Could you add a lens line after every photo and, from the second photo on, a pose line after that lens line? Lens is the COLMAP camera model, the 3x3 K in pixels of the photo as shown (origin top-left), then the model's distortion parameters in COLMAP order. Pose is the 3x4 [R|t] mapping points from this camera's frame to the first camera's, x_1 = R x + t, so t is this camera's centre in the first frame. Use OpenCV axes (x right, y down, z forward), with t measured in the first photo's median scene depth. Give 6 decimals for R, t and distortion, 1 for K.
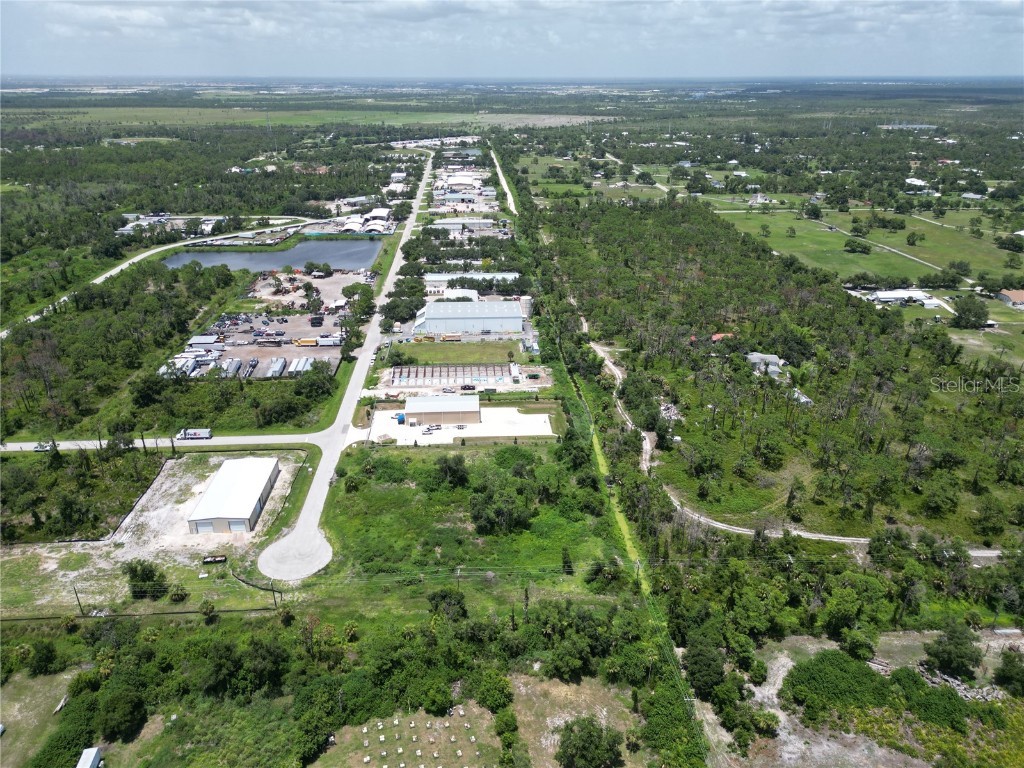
lens RADIAL K [[715.6, 0, 509.0], [0, 715.6, 385.8], [0, 0, 1]] dist [0.075828, -0.072402]
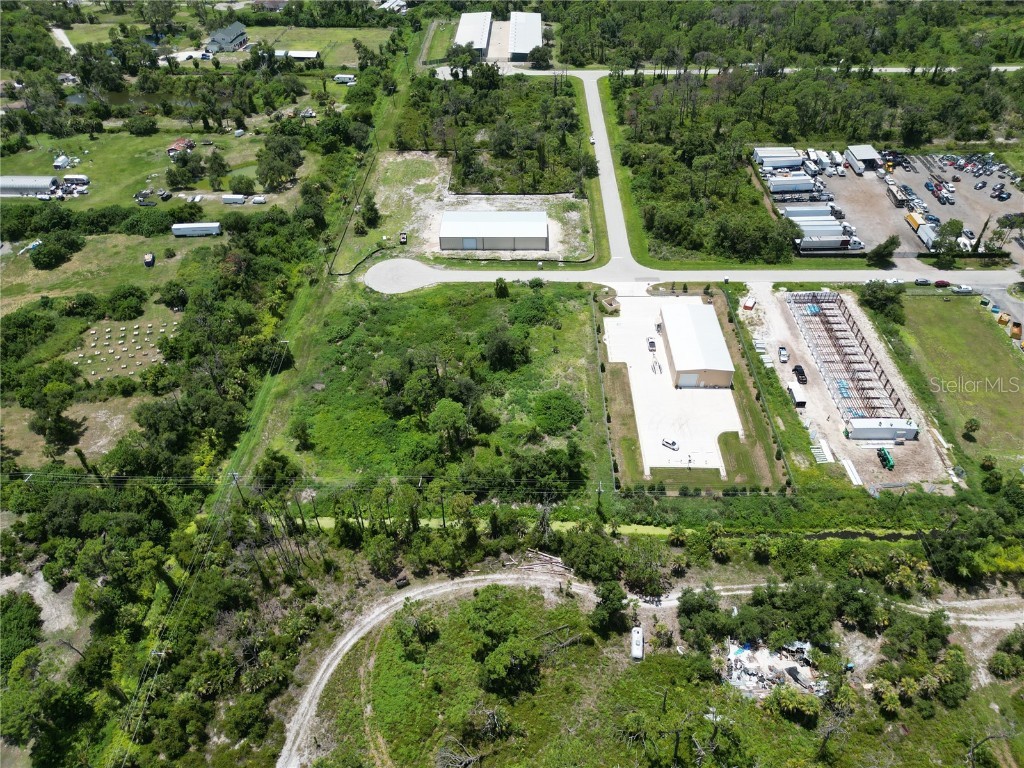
lens RADIAL K [[718.2, 0, 509.2], [0, 718.2, 383.2], [0, 0, 1]] dist [0.069000, -0.065326]
pose [[-0.080050, 0.657805, -0.748922, 0.489737], [-0.388483, 0.671335, 0.631181, -0.326500], [0.917972, 0.341470, 0.201806, 0.754296]]
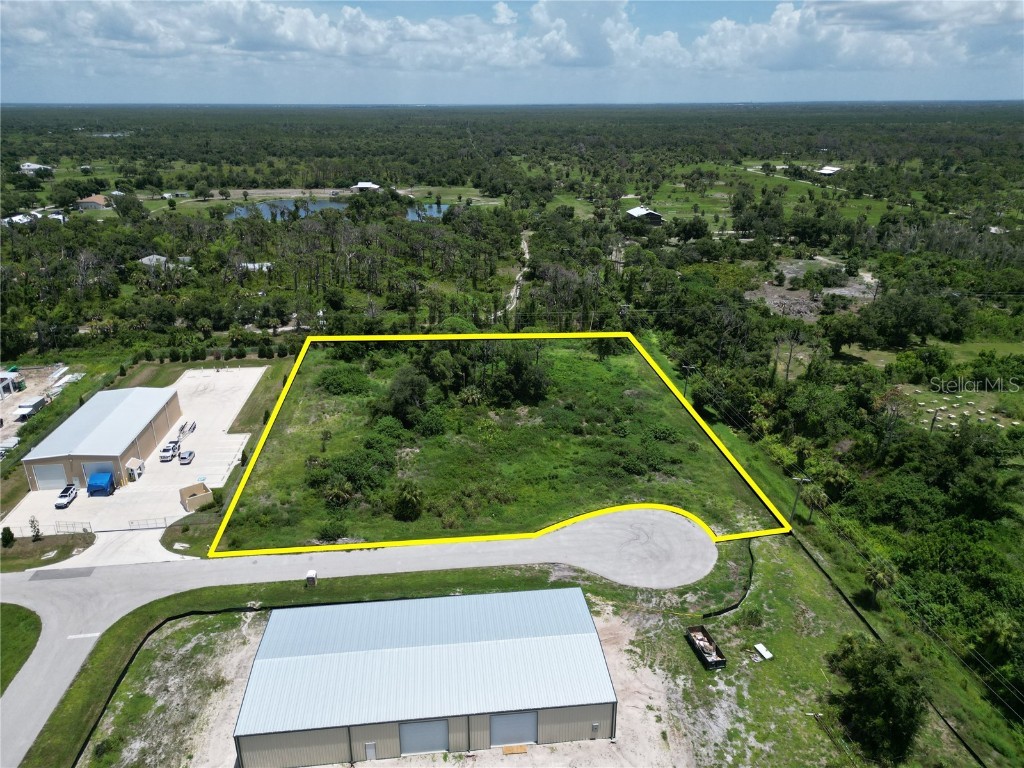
lens RADIAL K [[718.2, 0, 509.2], [0, 718.2, 383.2], [0, 0, 1]] dist [0.069000, -0.065326]
pose [[-0.046161, -0.362387, 0.930884, -0.549271], [0.402098, 0.846307, 0.349402, -0.056374], [-0.914432, 0.390435, 0.106649, 0.752096]]
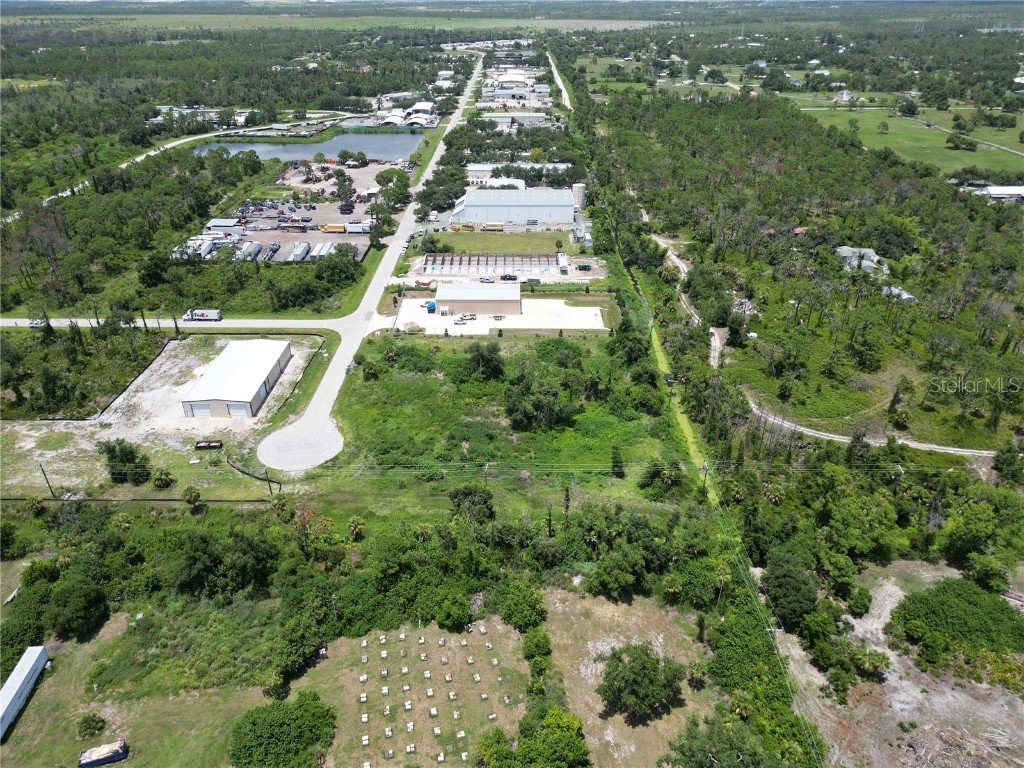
lens RADIAL K [[718.2, 0, 509.2], [0, 718.2, 383.2], [0, 0, 1]] dist [0.069000, -0.065326]
pose [[0.997424, 0.031688, -0.064348, 0.004525], [-0.025580, 0.995279, 0.093628, 0.056862], [0.067012, -0.091741, 0.993526, 0.126619]]
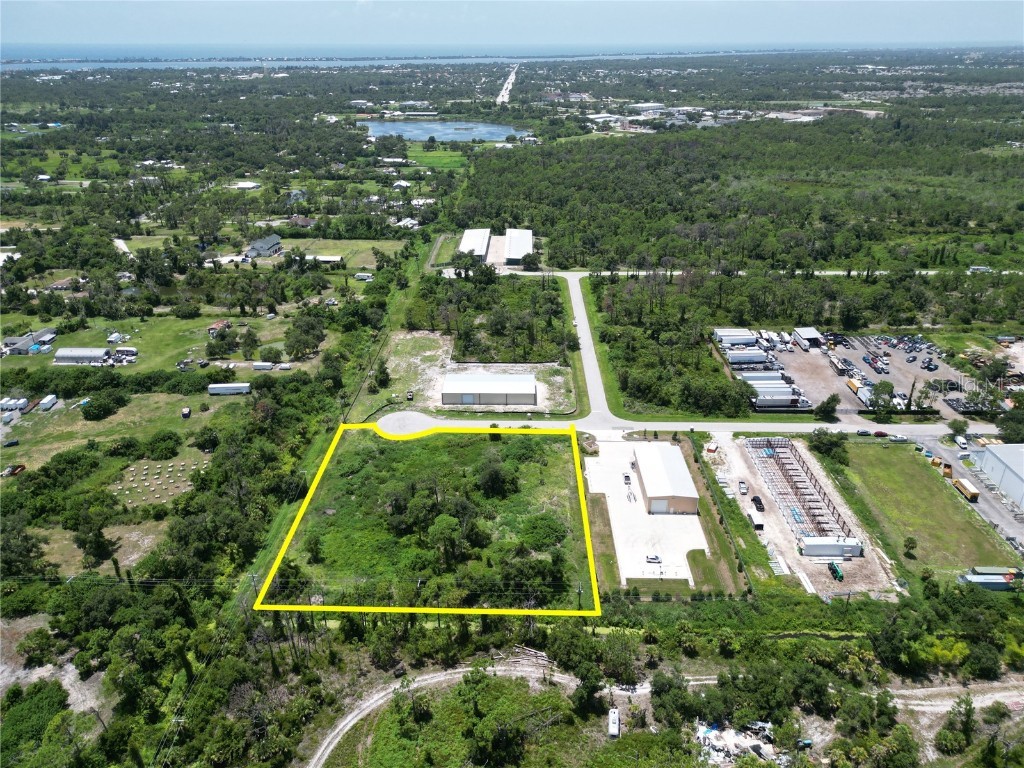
lens RADIAL K [[718.2, 0, 509.2], [0, 718.2, 383.2], [0, 0, 1]] dist [0.069000, -0.065326]
pose [[-0.079395, 0.428588, -0.900005, 0.614685], [-0.393840, 0.815915, 0.423287, -0.333845], [0.915744, 0.388064, 0.104016, 0.769263]]
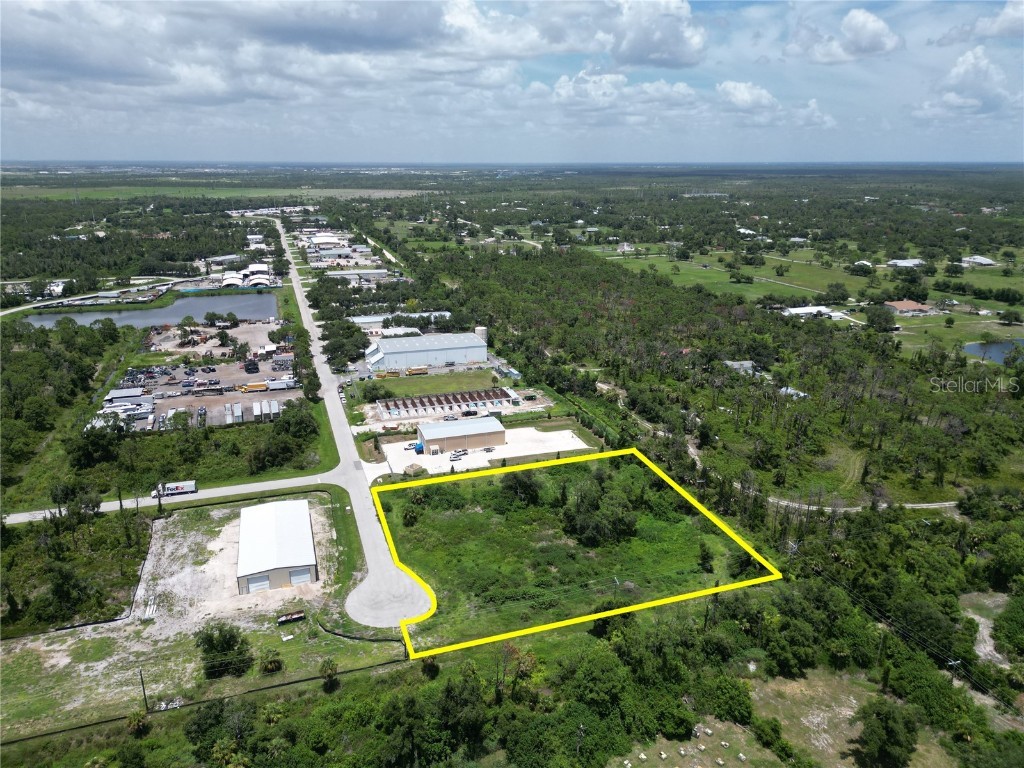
lens RADIAL K [[718.2, 0, 509.2], [0, 718.2, 383.2], [0, 0, 1]] dist [0.069000, -0.065326]
pose [[0.966939, -0.074576, 0.243860, -0.263748], [0.100372, 0.990393, -0.095112, 0.064842], [-0.234425, 0.116444, 0.965135, 0.115774]]
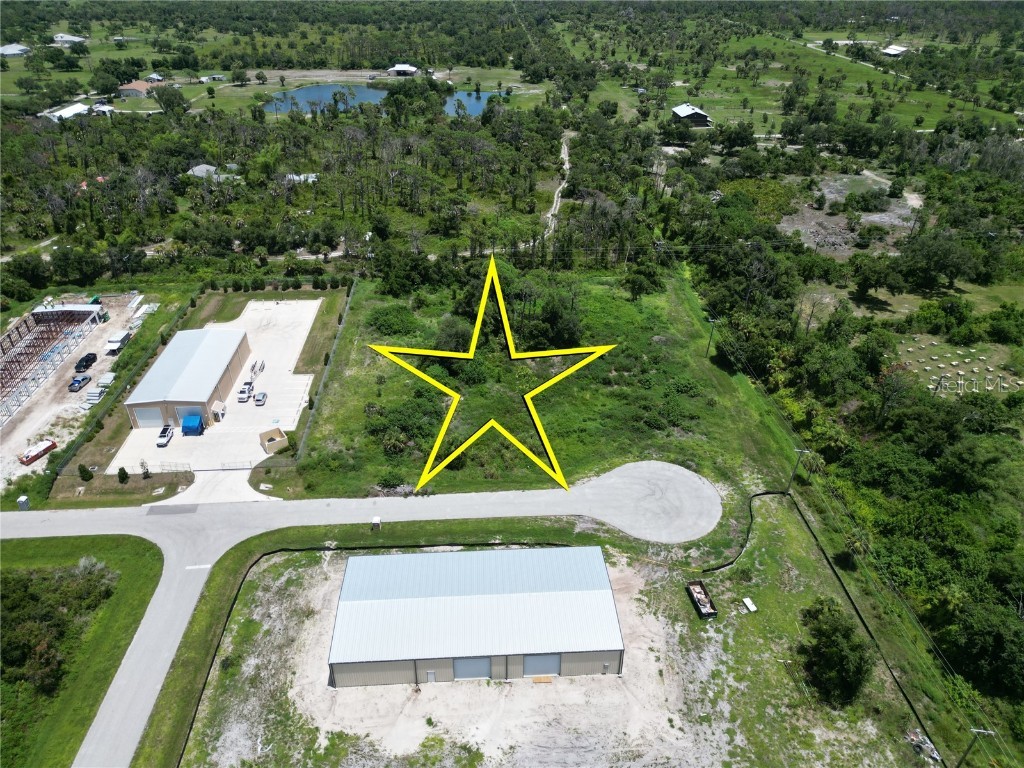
lens RADIAL K [[718.2, 0, 509.2], [0, 718.2, 383.2], [0, 0, 1]] dist [0.069000, -0.065326]
pose [[0.006435, -0.521820, 0.853032, -0.567974], [0.401579, 0.782589, 0.475699, -0.125359], [-0.915802, 0.339498, 0.214588, 0.725227]]
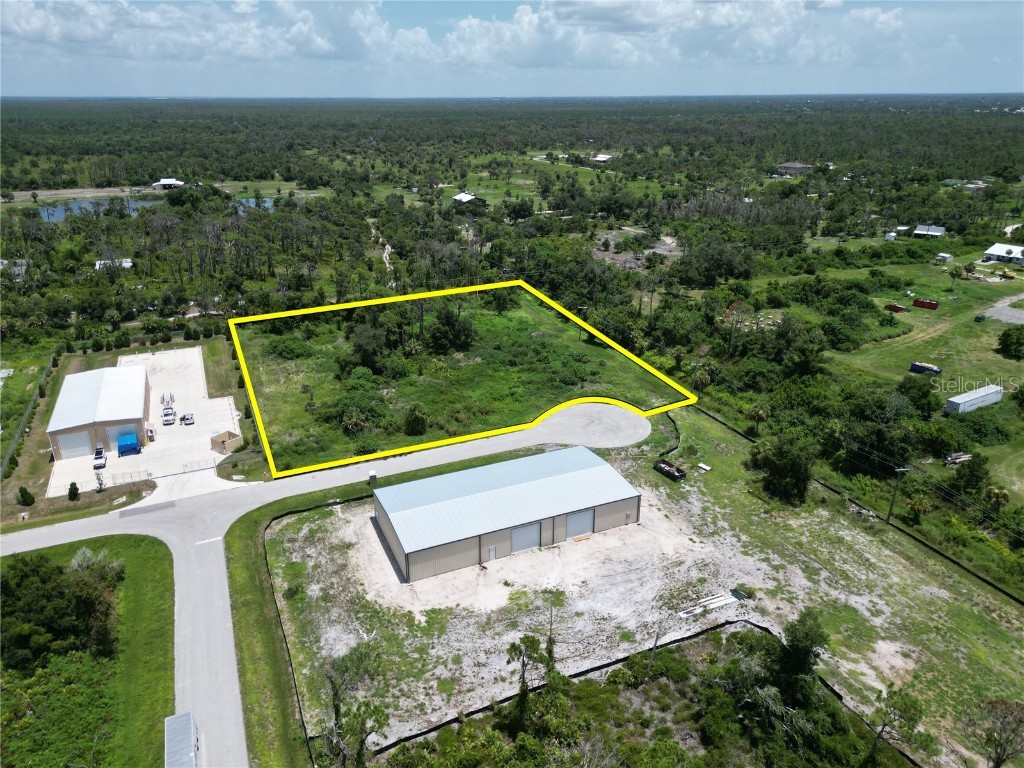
lens RADIAL K [[718.2, 0, 509.2], [0, 718.2, 383.2], [0, 0, 1]] dist [0.069000, -0.065326]
pose [[-0.347723, -0.346076, 0.871390, -0.646851], [0.378269, 0.798610, 0.468118, -0.113529], [-0.857905, 0.492395, -0.146785, 0.878834]]
